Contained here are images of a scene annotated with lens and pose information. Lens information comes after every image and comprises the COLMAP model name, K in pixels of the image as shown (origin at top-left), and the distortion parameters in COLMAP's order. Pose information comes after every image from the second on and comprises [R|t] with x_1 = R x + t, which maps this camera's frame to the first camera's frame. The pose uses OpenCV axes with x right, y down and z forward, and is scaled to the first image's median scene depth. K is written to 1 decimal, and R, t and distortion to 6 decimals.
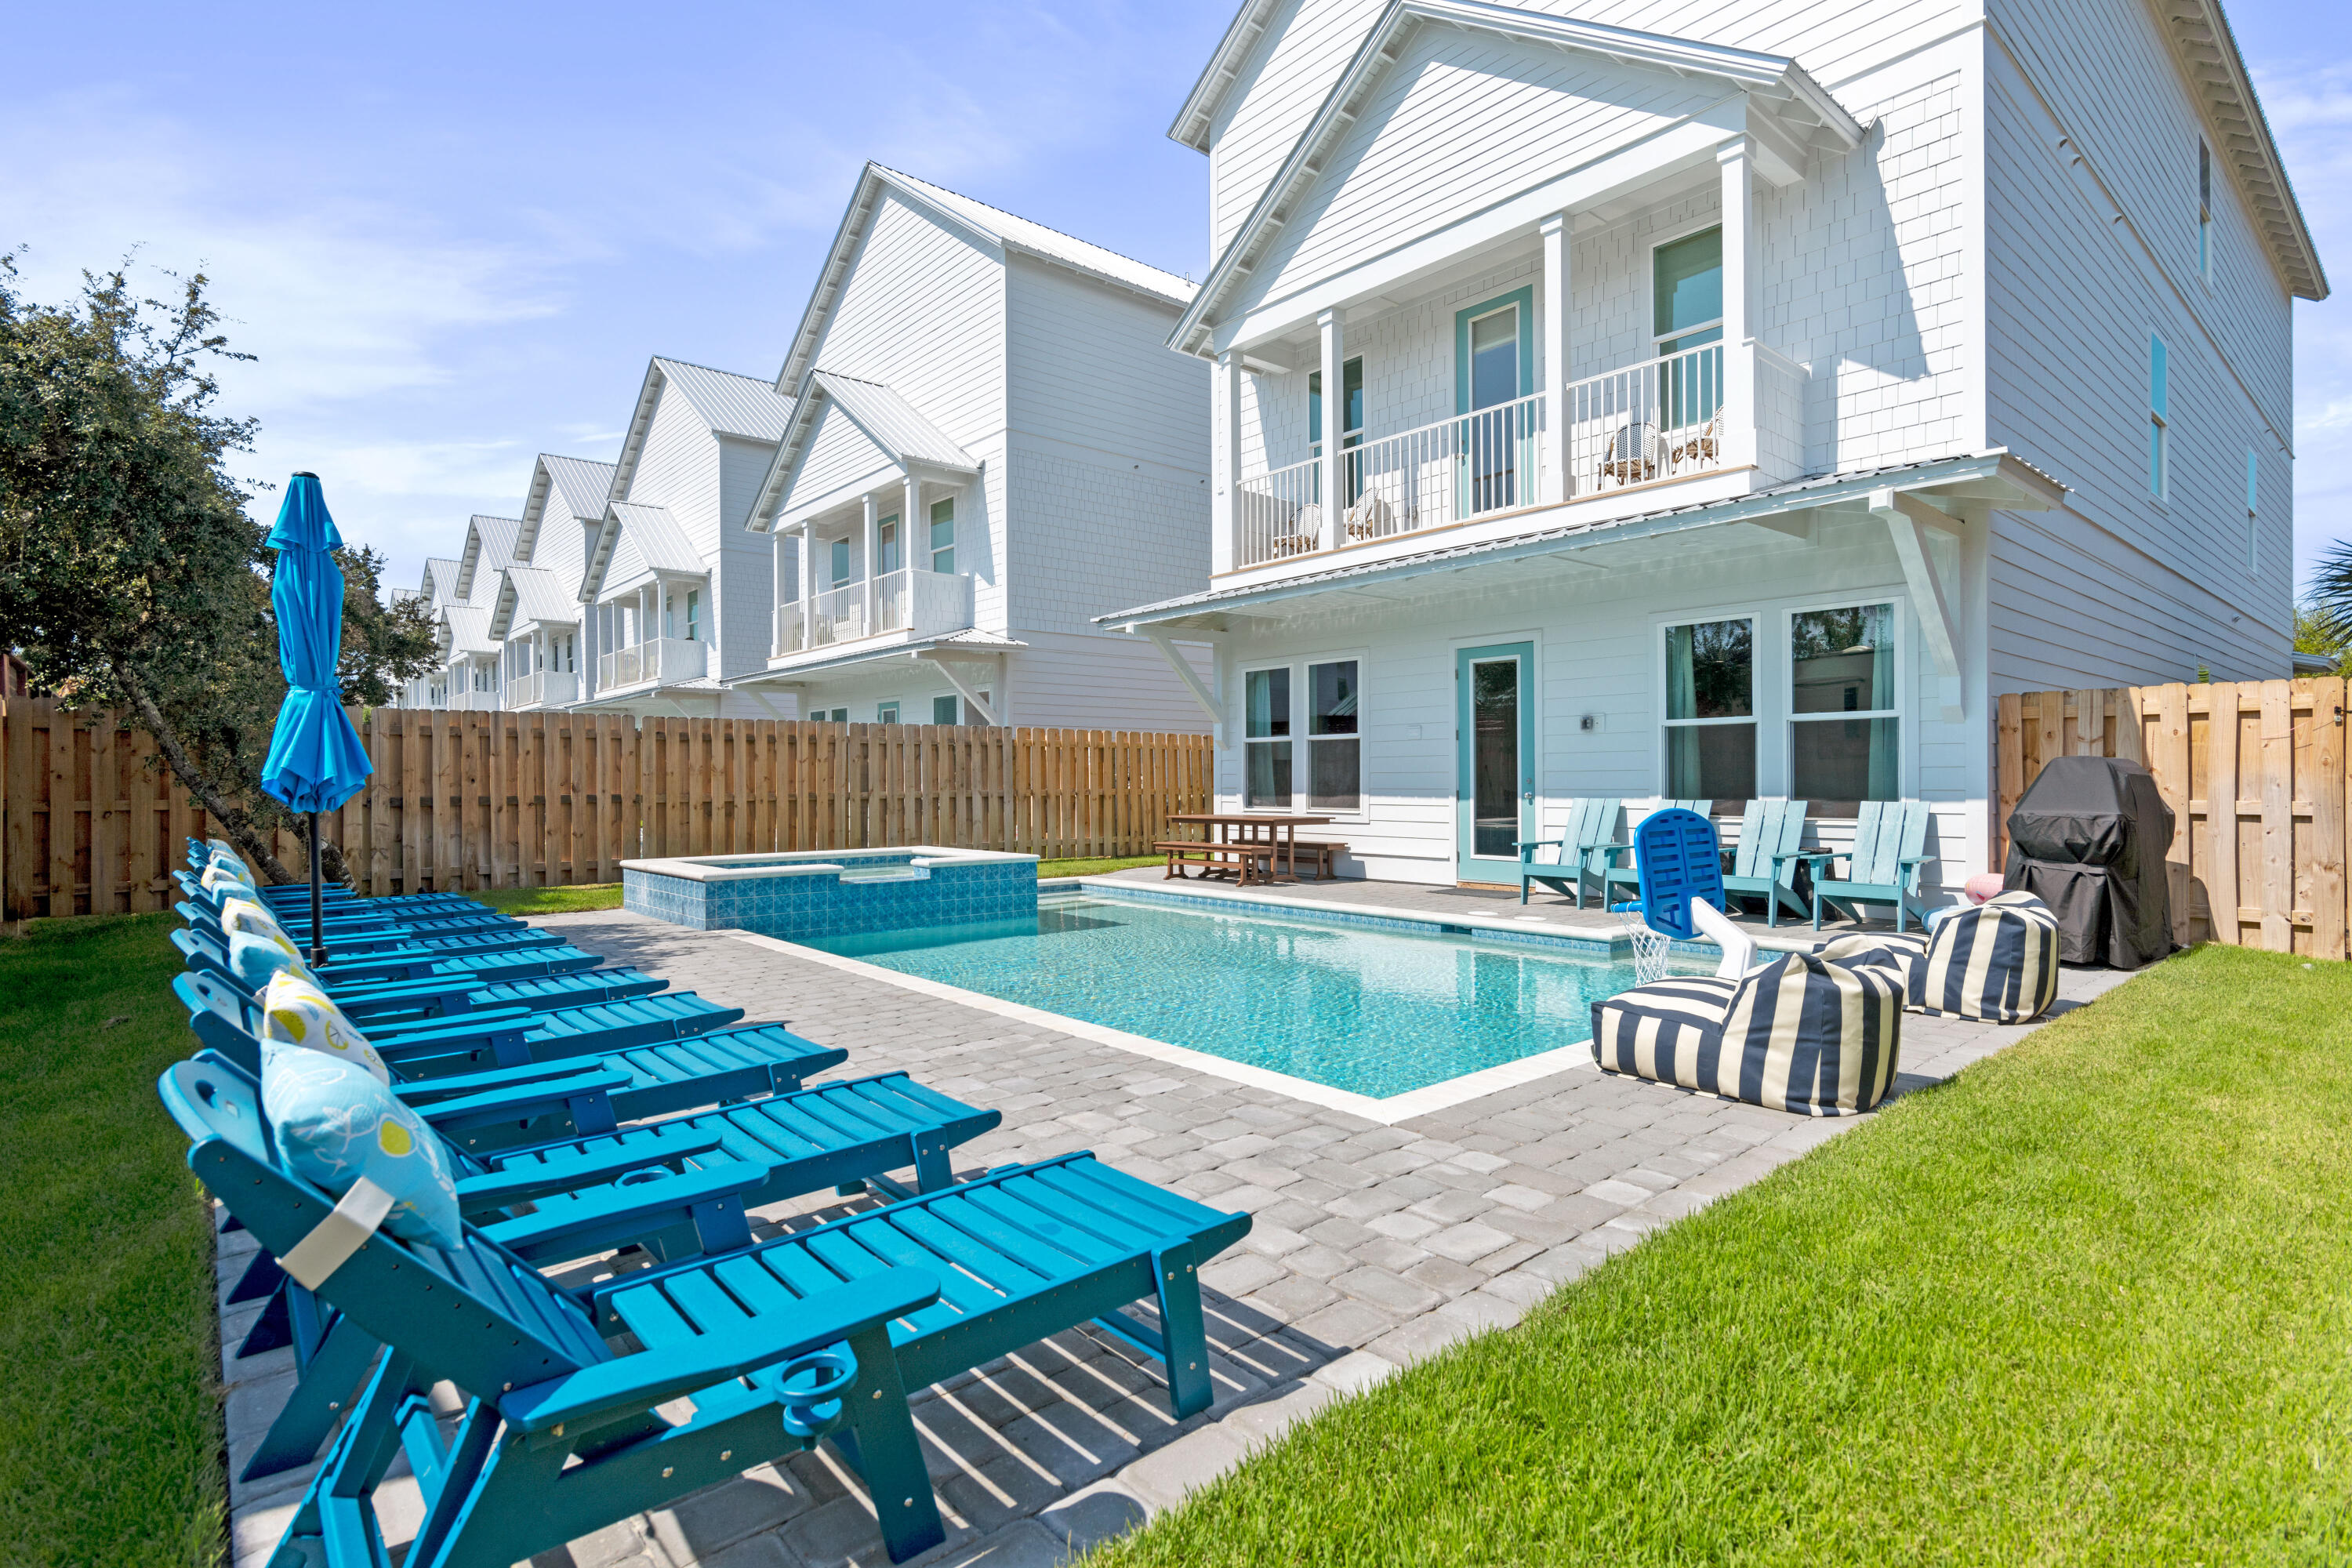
lens RADIAL K [[1152.5, 0, 1166.7], [0, 1152.5, 783.8], [0, 0, 1]] dist [0.004808, 0.001628]
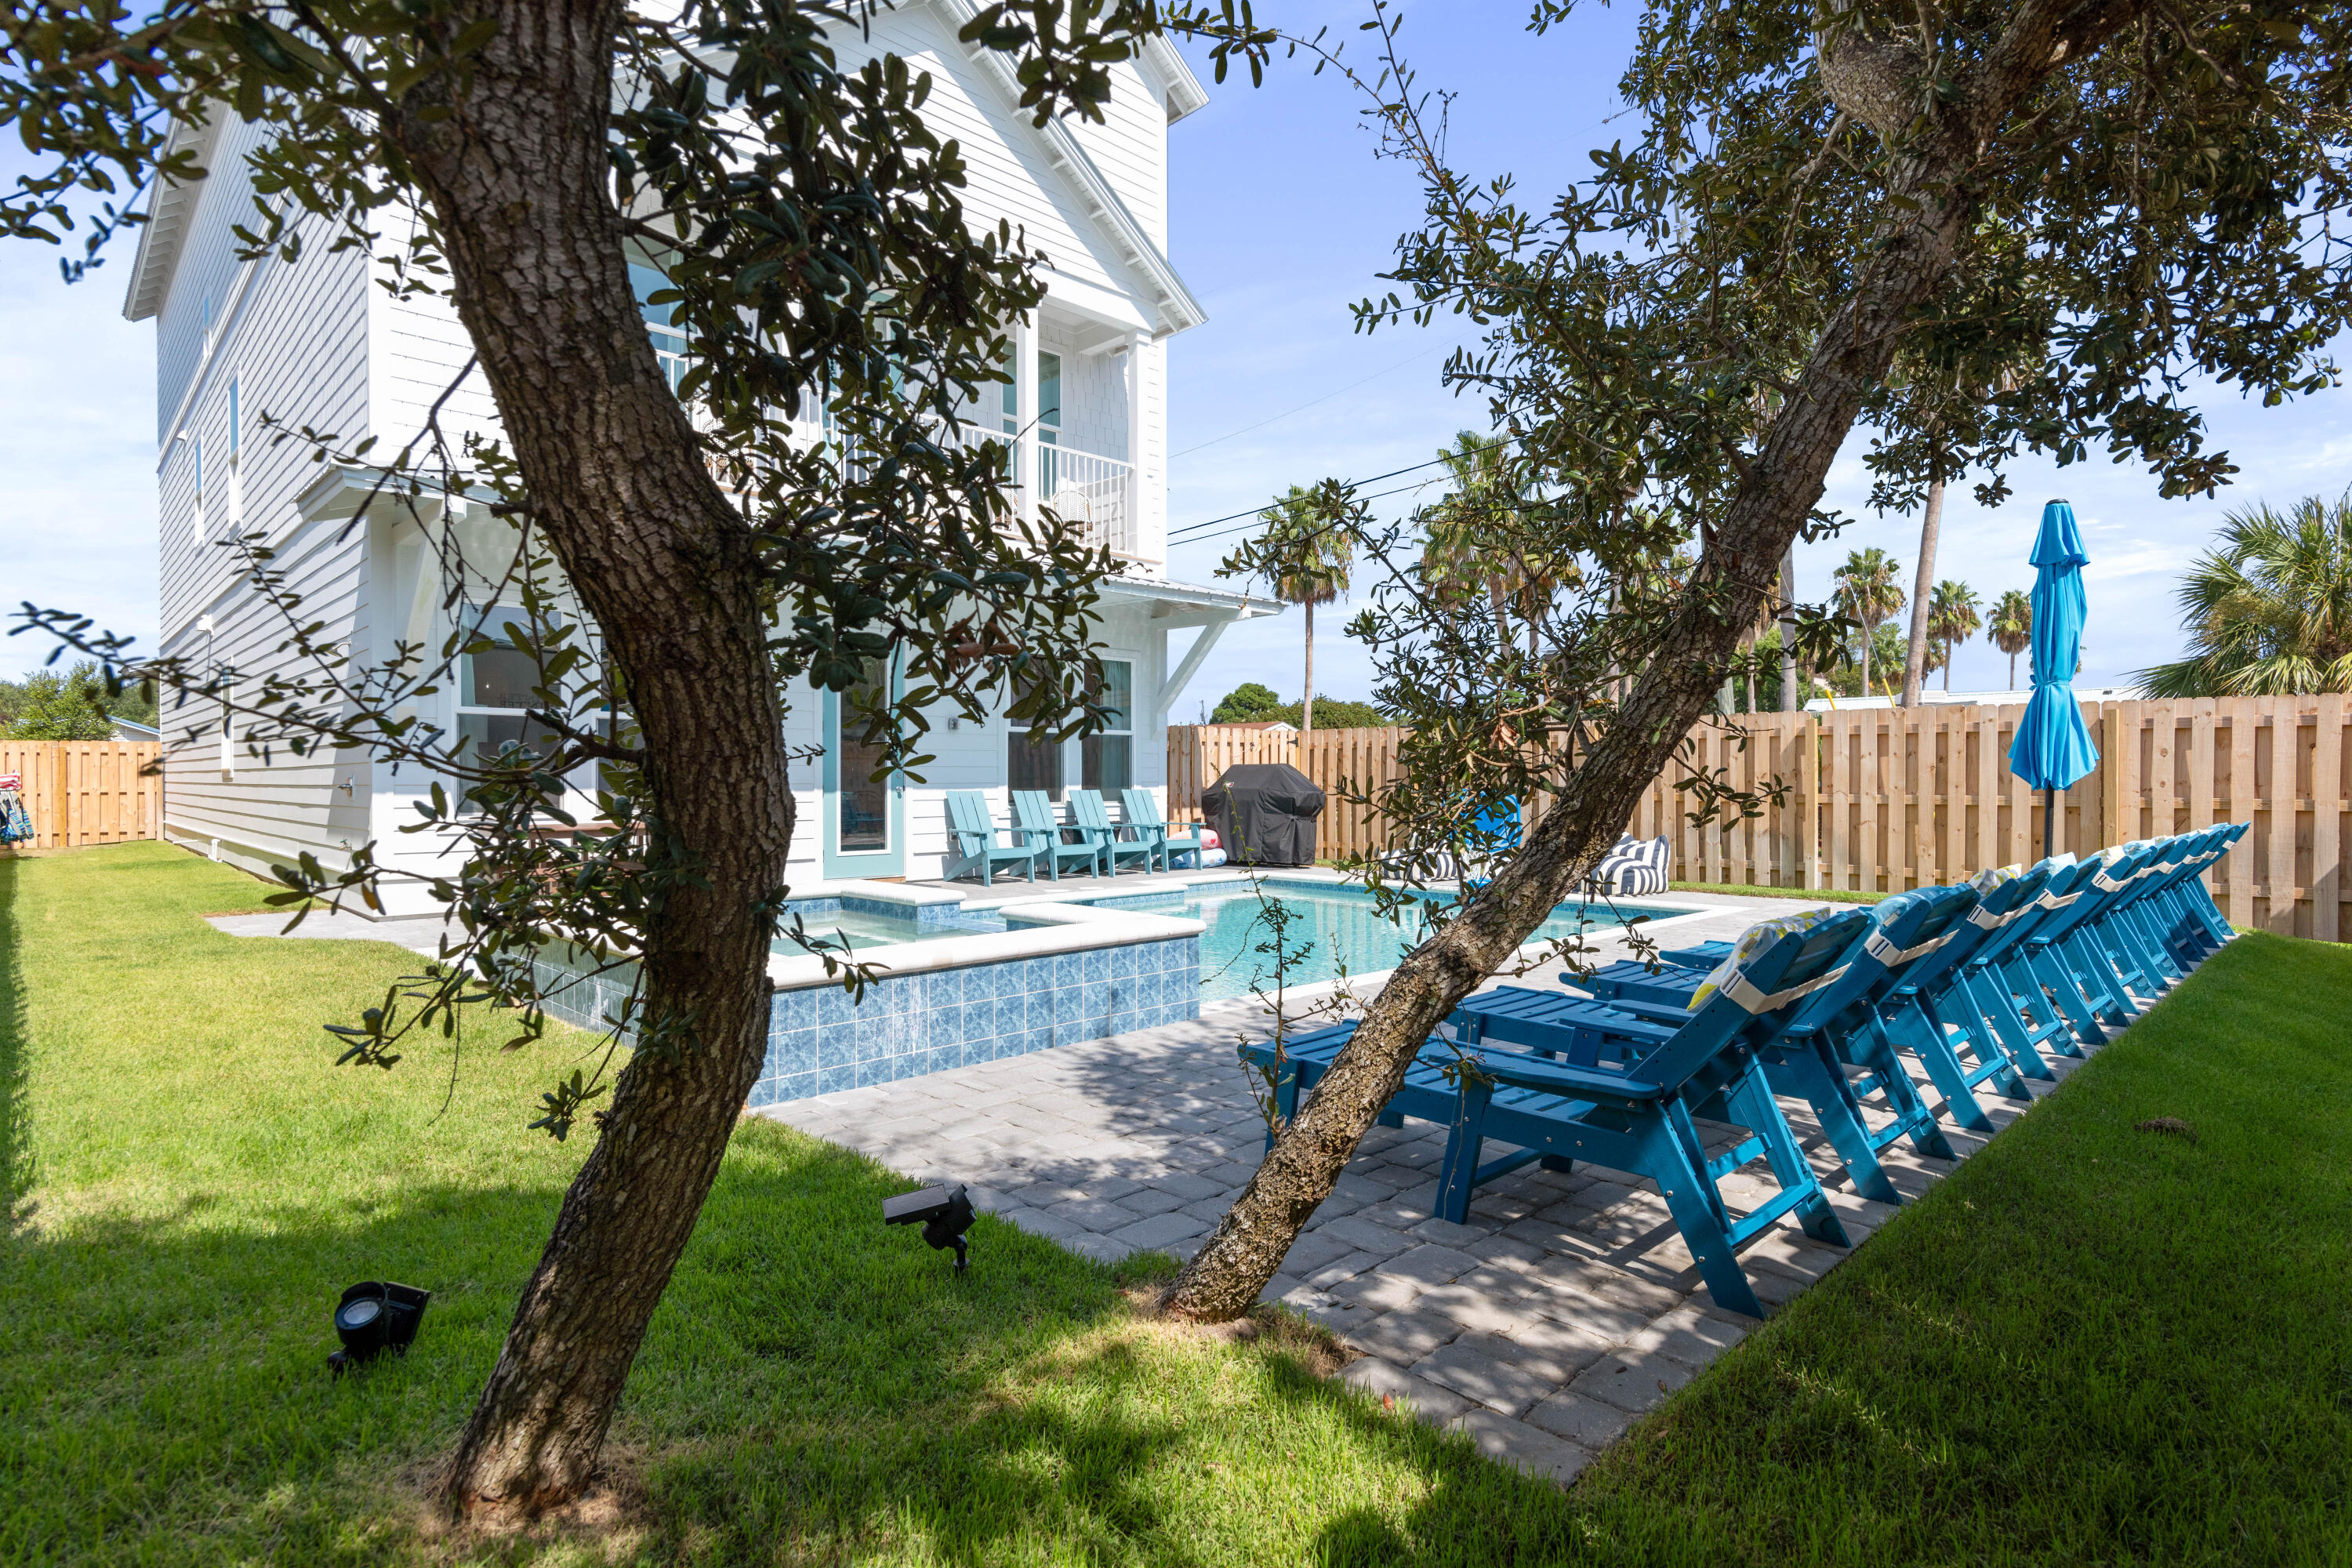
lens RADIAL K [[1204.1, 0, 1173.3], [0, 1204.1, 787.4], [0, 0, 1]] dist [0.013229, -0.000991]
pose [[-0.059212, 0.001179, 0.998245, -0.748380], [0.008956, 0.999960, -0.000650, 0.011316], [-0.998205, 0.008902, -0.059221, 0.779444]]
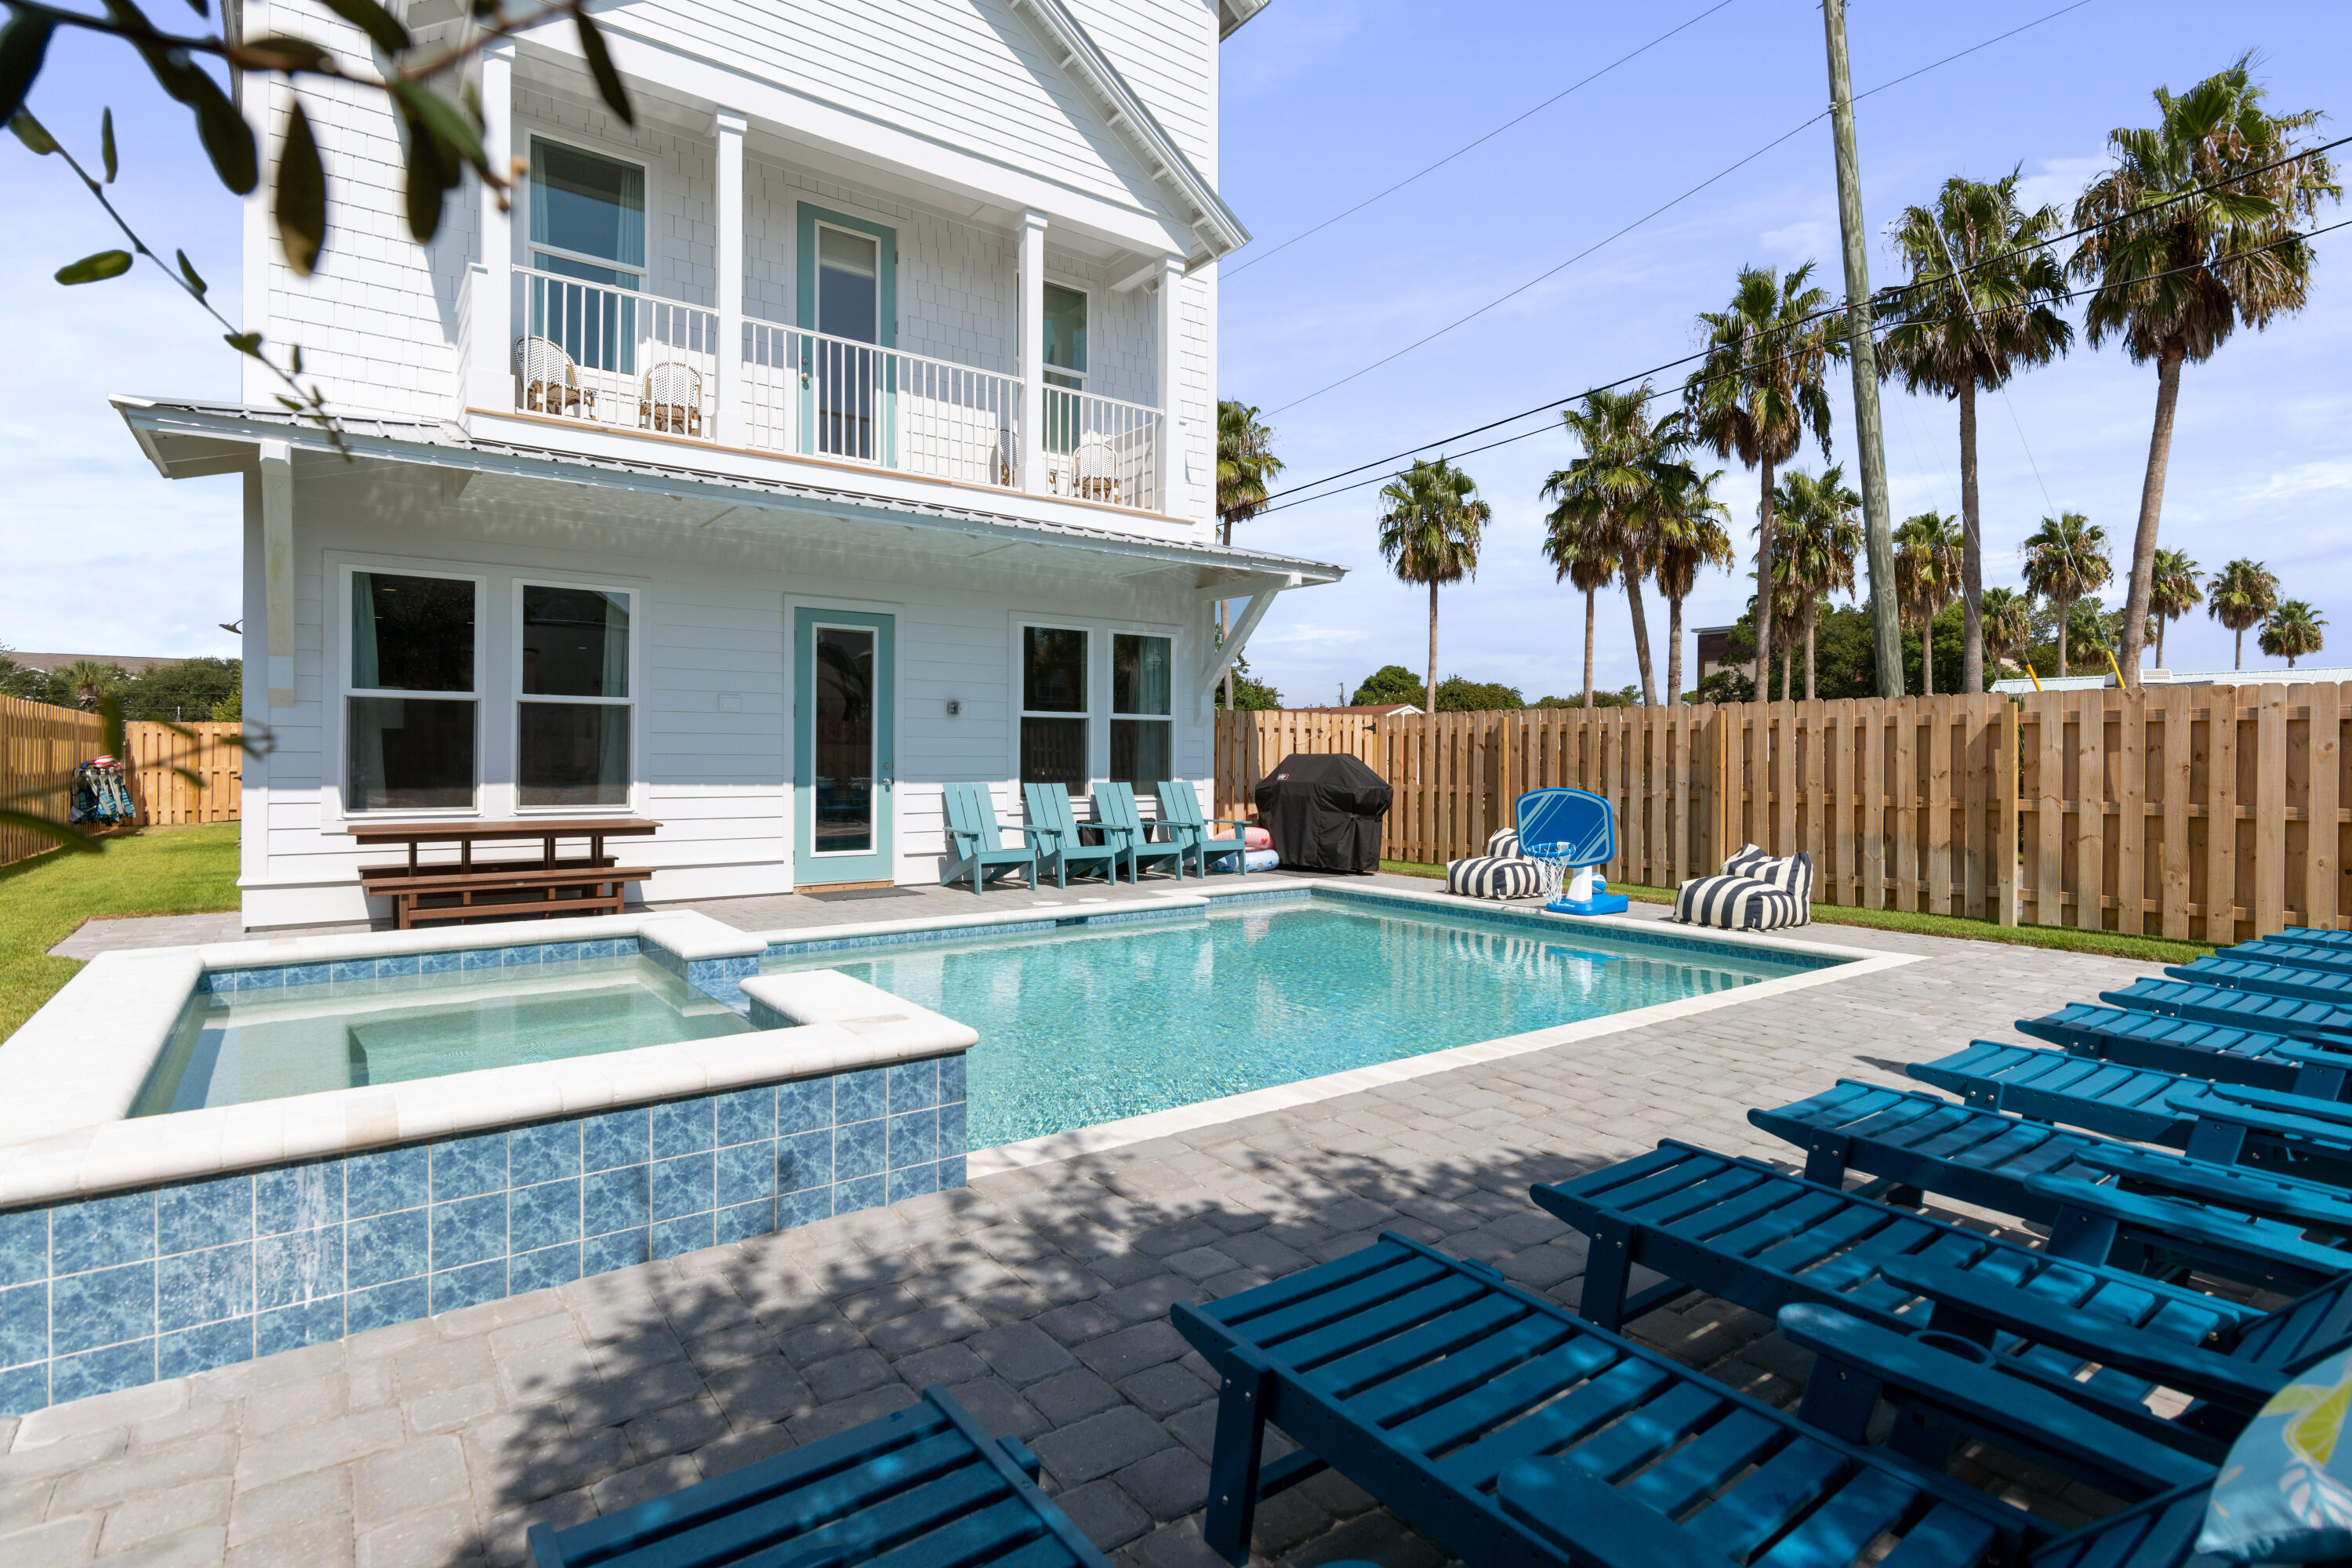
lens RADIAL K [[1152.5, 0, 1167.1], [0, 1152.5, 764.9], [0, 0, 1]] dist [0.004808, 0.001628]
pose [[0.075756, 0.002897, 0.997122, -0.559031], [0.001068, 0.999995, -0.002987, -0.000042], [-0.997126, 0.001291, 0.075753, 0.674365]]
